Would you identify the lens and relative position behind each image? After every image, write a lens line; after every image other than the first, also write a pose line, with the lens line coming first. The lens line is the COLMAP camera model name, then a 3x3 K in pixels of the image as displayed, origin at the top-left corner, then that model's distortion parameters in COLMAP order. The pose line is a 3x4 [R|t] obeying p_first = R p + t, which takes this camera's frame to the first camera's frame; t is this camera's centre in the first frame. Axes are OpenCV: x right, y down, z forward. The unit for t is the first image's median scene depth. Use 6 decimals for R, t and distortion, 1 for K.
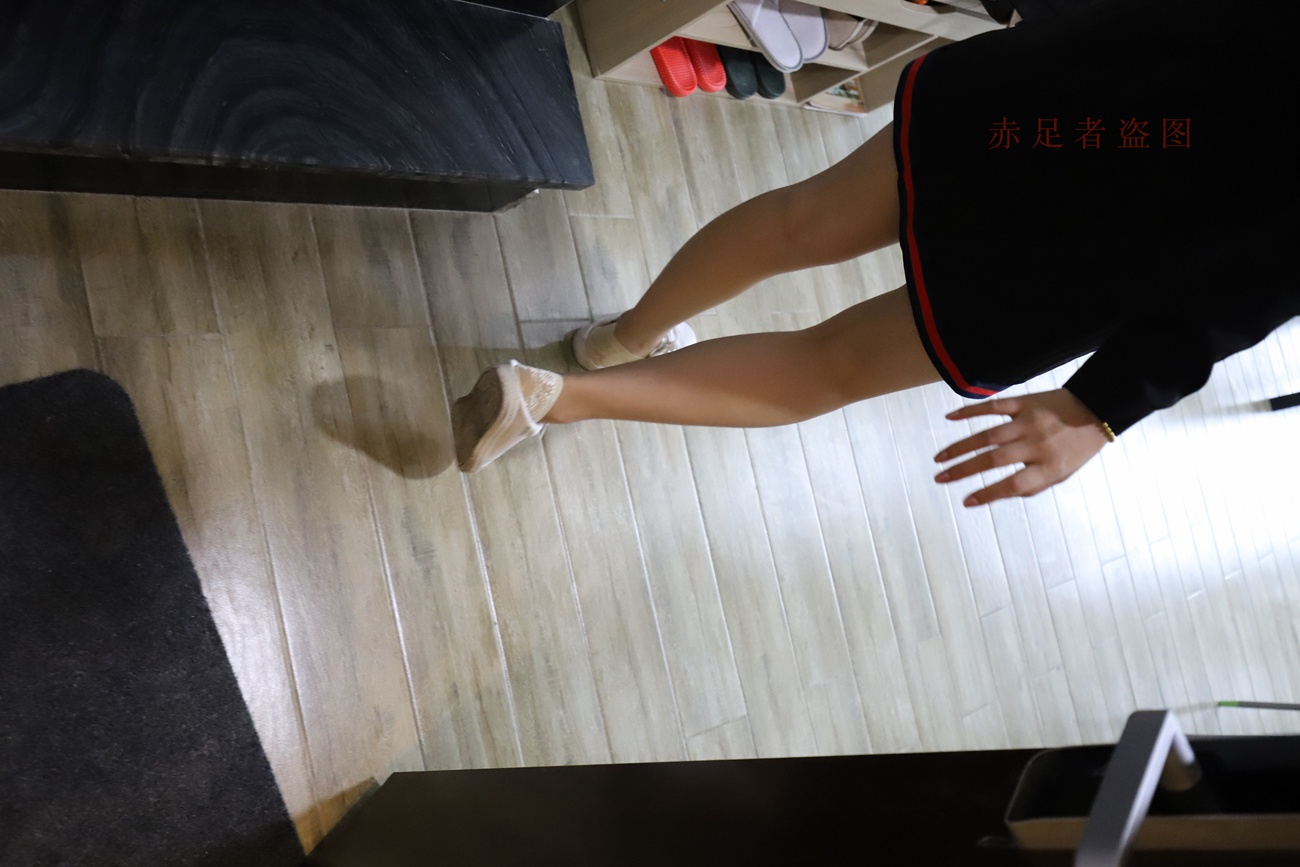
lens RADIAL K [[1294.3, 0, 650.0], [0, 1294.3, 433.5], [0, 0, 1]] dist [-0.002287, -0.006879]
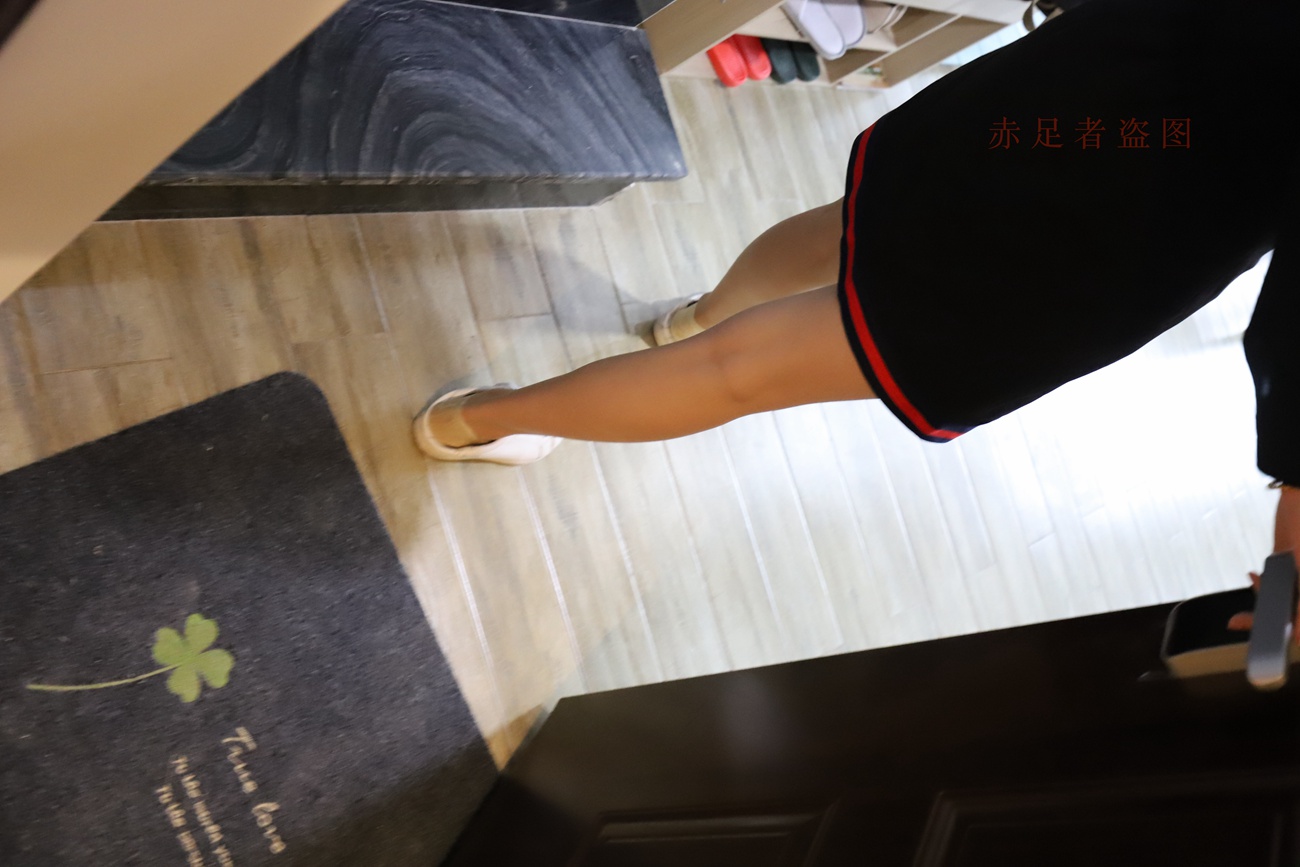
lens RADIAL K [[1294.3, 0, 650.0], [0, 1294.3, 433.5], [0, 0, 1]] dist [-0.002287, -0.006879]
pose [[0.997018, -0.072647, 0.026027, -0.122801], [0.072111, 0.997176, 0.020953, 0.002864], [-0.027476, -0.019014, 0.999442, -0.115538]]
